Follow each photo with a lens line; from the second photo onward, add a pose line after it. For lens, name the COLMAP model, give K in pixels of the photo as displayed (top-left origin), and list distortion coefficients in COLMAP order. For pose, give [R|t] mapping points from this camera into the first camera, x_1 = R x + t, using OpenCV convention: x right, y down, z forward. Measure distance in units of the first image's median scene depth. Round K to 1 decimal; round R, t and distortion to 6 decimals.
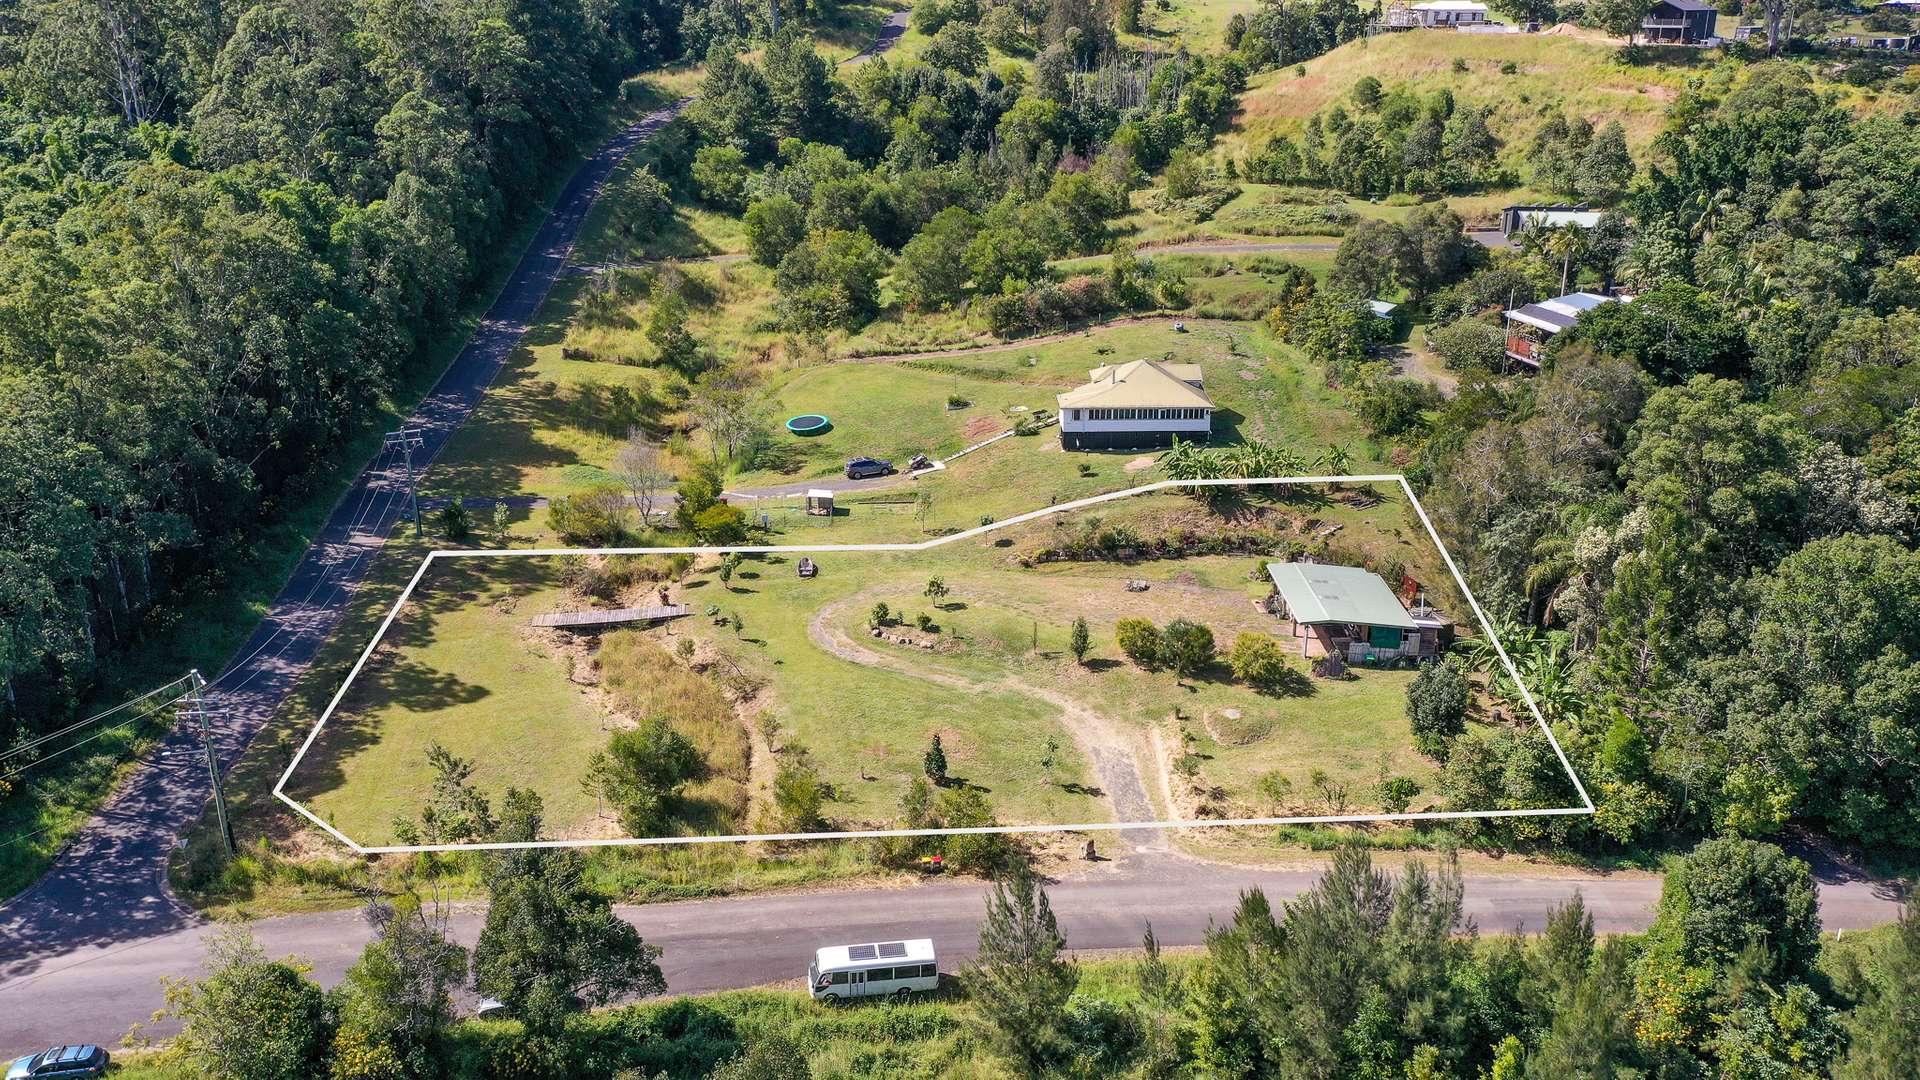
lens RADIAL K [[1507.5, 0, 958.0], [0, 1507.5, 543.1], [0, 0, 1]] dist [0.002669, -0.008749]
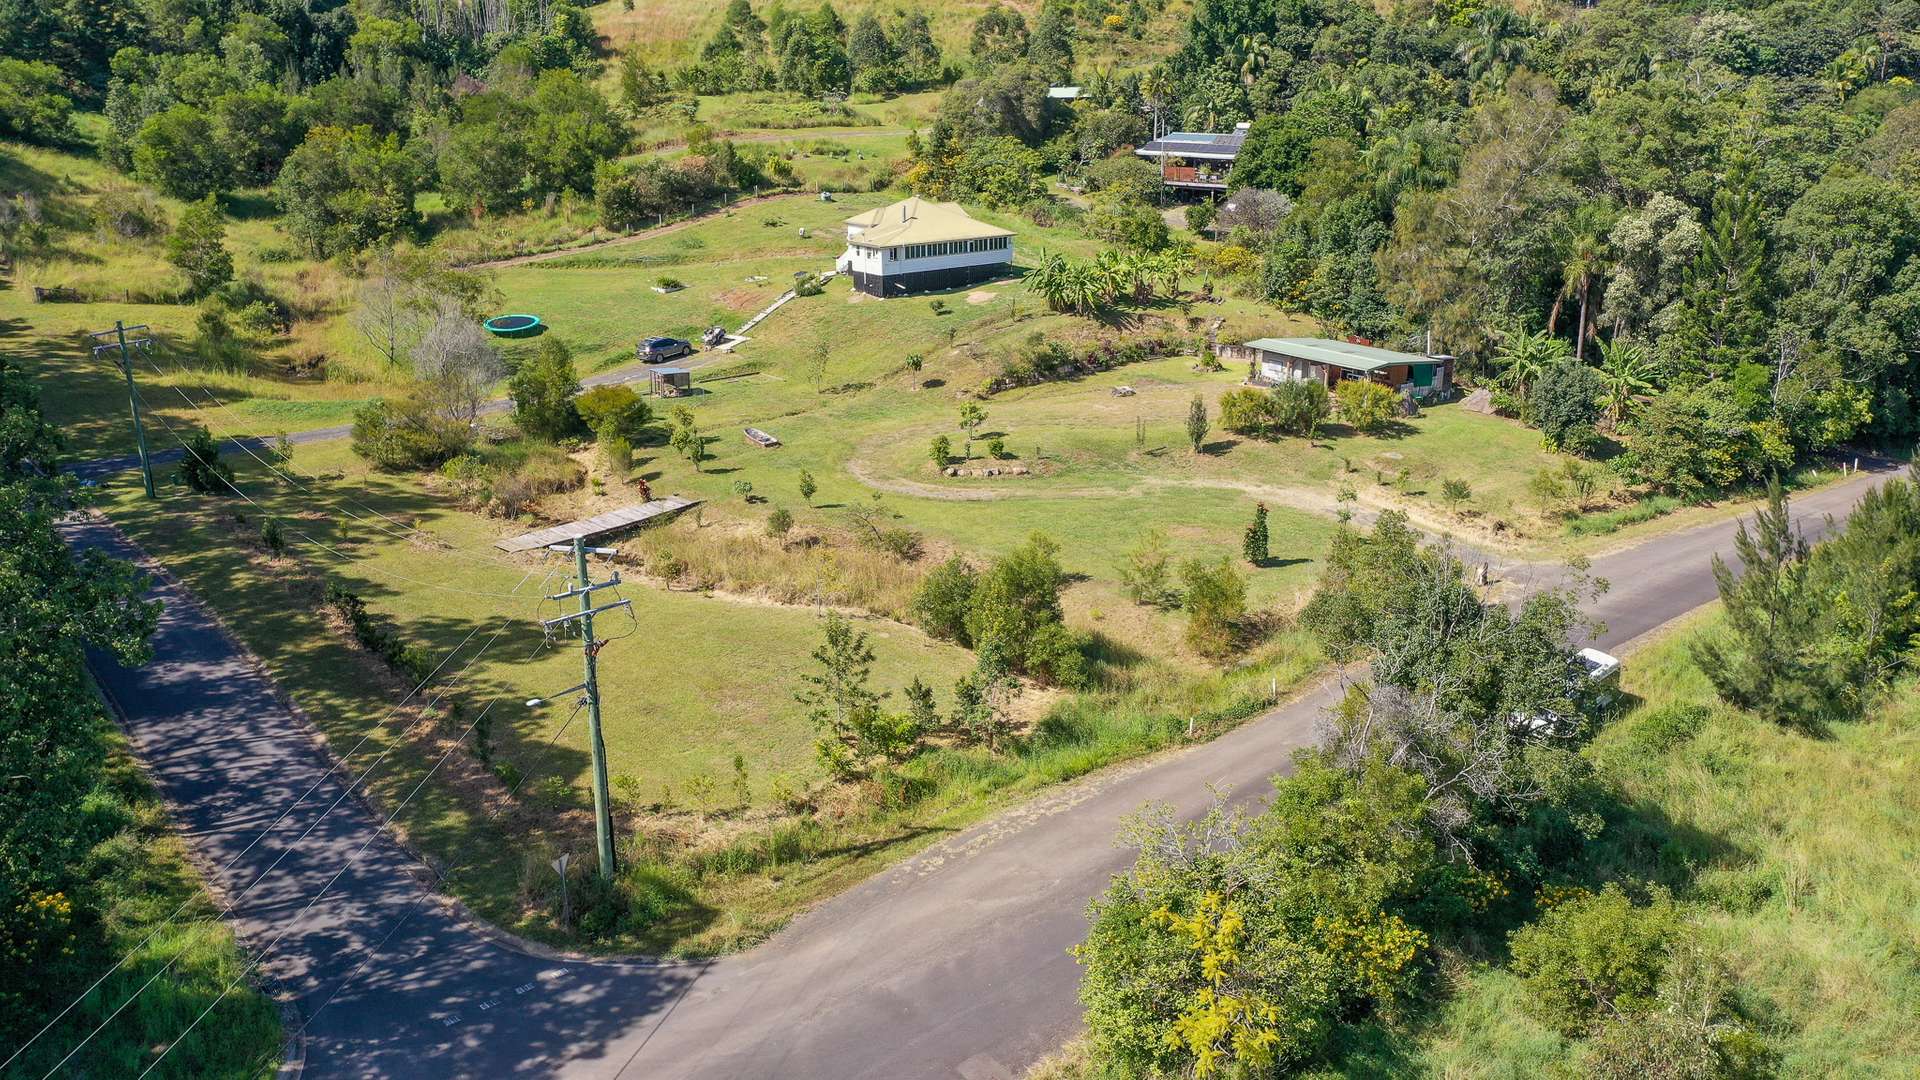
lens RADIAL K [[1507.5, 0, 958.1], [0, 1507.5, 536.1], [0, 0, 1]] dist [0.002669, -0.008749]
pose [[0.802827, -0.184875, 0.566824, -0.437806], [0.203124, 0.978646, 0.031498, 0.057747], [-0.560544, 0.089848, 0.823236, 0.281976]]
